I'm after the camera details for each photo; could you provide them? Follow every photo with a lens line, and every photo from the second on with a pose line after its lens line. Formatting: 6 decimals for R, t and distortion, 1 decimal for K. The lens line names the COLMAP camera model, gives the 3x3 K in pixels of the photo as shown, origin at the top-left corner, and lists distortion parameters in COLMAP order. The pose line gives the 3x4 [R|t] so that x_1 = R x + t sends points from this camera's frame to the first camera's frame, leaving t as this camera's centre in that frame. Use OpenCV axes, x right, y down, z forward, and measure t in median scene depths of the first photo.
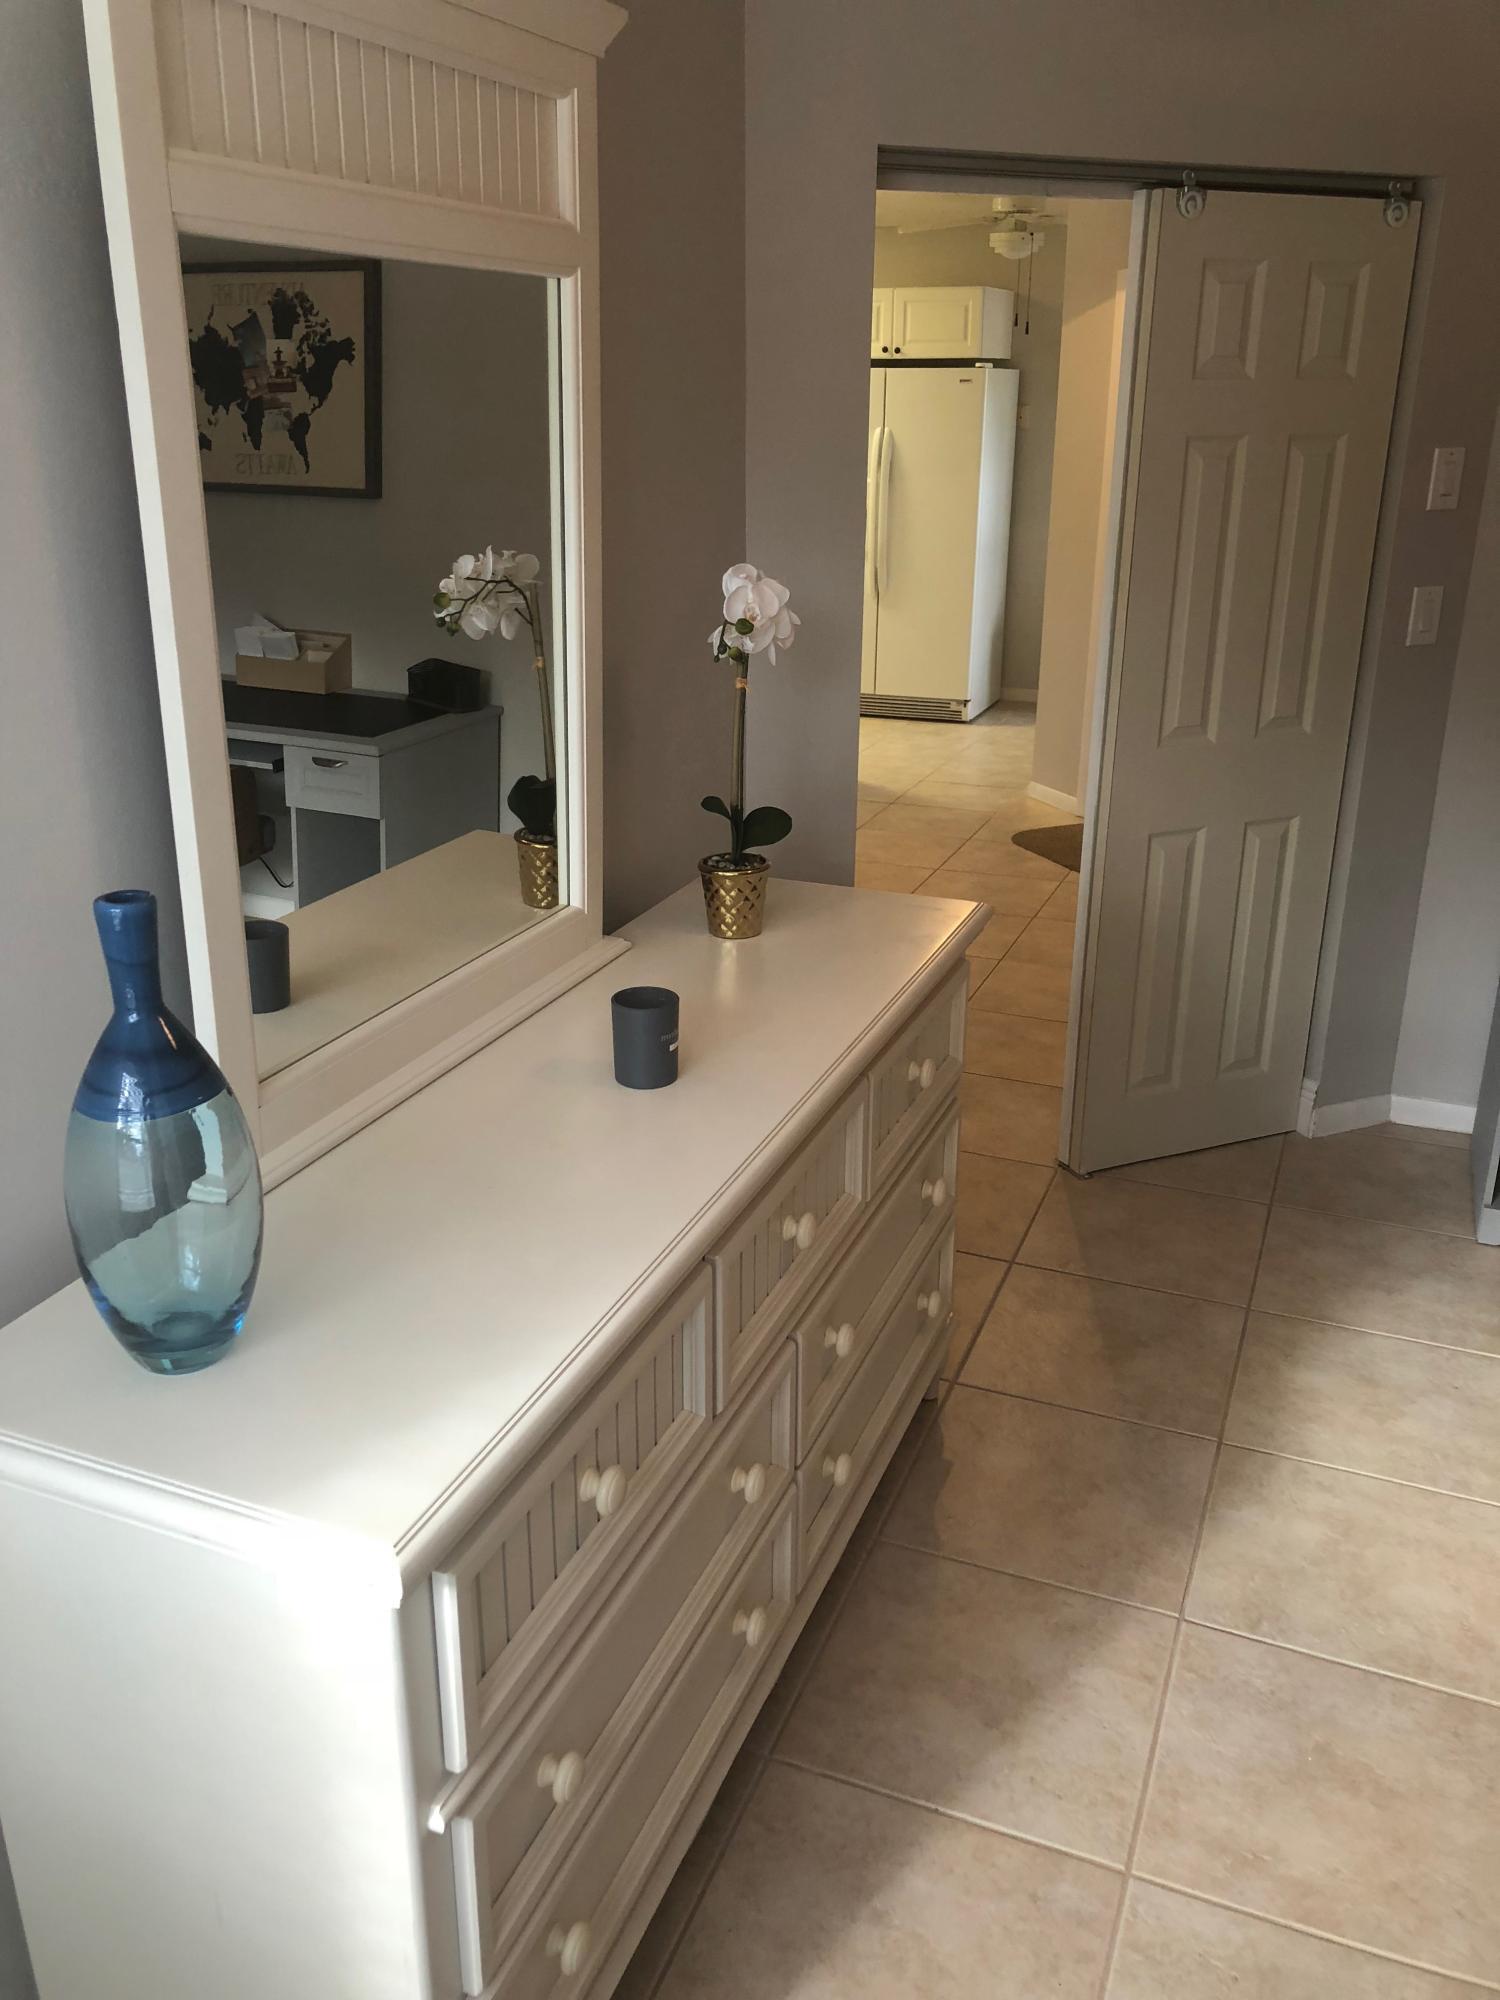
lens RADIAL K [[1654.0, 0, 754.0], [0, 1654.0, 1009.9], [0, 0, 1]] dist [0.018238, -0.010460]
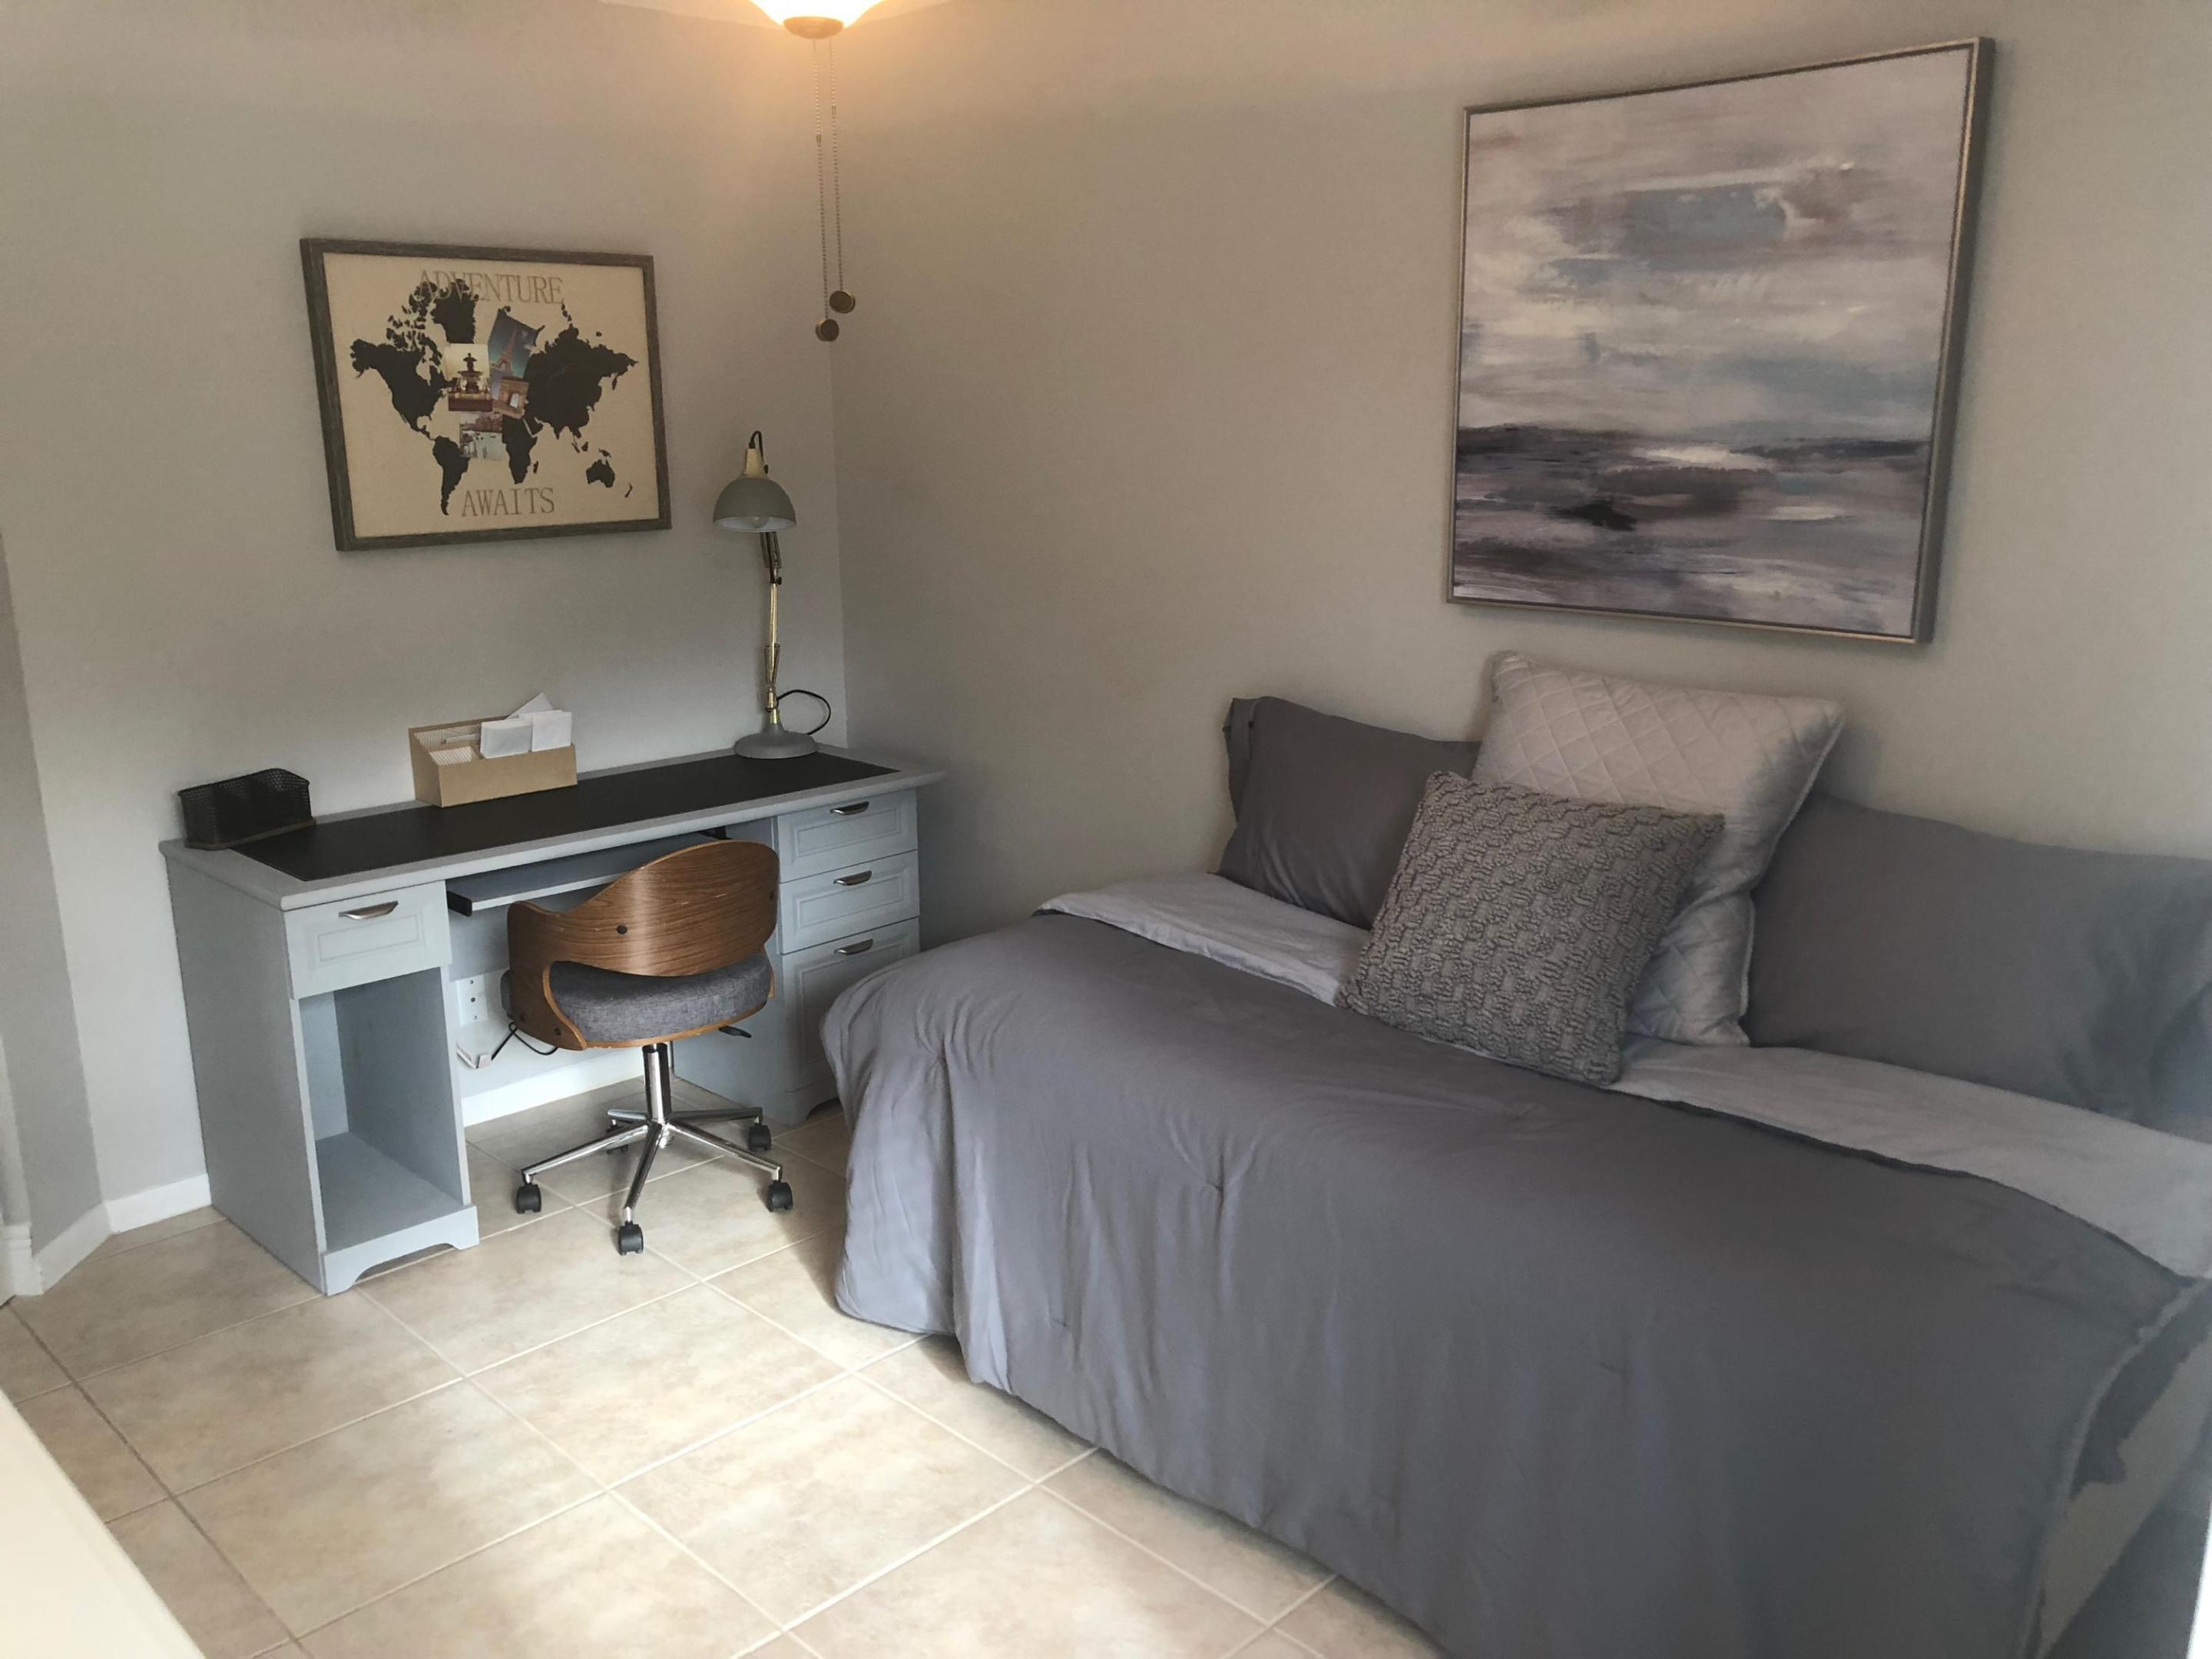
lens RADIAL K [[1829.3, 0, 1108.3], [0, 1829.3, 820.7], [0, 0, 1]] dist [0.018238, -0.010460]
pose [[0.420008, -0.215178, 0.881642, -0.188081], [0.330398, 0.941070, 0.072283, -0.032026], [-0.845240, 0.260933, 0.466351, 0.082322]]
